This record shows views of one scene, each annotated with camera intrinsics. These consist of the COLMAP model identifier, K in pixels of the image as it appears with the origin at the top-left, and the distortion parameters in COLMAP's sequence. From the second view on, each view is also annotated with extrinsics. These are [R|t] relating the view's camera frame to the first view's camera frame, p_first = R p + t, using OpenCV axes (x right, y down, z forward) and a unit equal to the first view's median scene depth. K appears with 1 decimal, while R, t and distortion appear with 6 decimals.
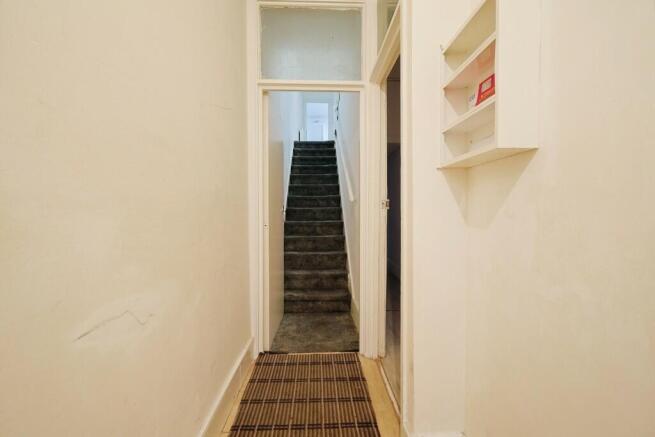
lens RADIAL K [[279.6, 0, 328.3], [0, 279.6, 215.8], [0, 0, 1]] dist [-0.000406, 0.000101]
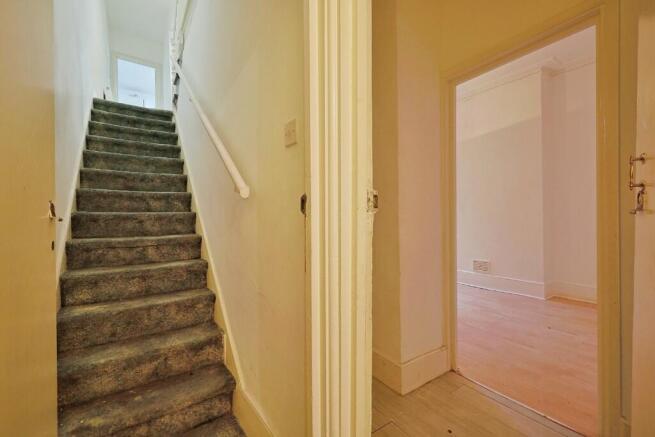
lens RADIAL K [[279.6, 0, 324.3], [0, 279.6, 218.3], [0, 0, 1]] dist [-0.000406, 0.000101]
pose [[0.843406, -0.005577, 0.537248, -0.043352], [0.015190, 0.999794, -0.013467, -0.004934], [-0.537063, 0.019519, 0.843317, 0.368668]]
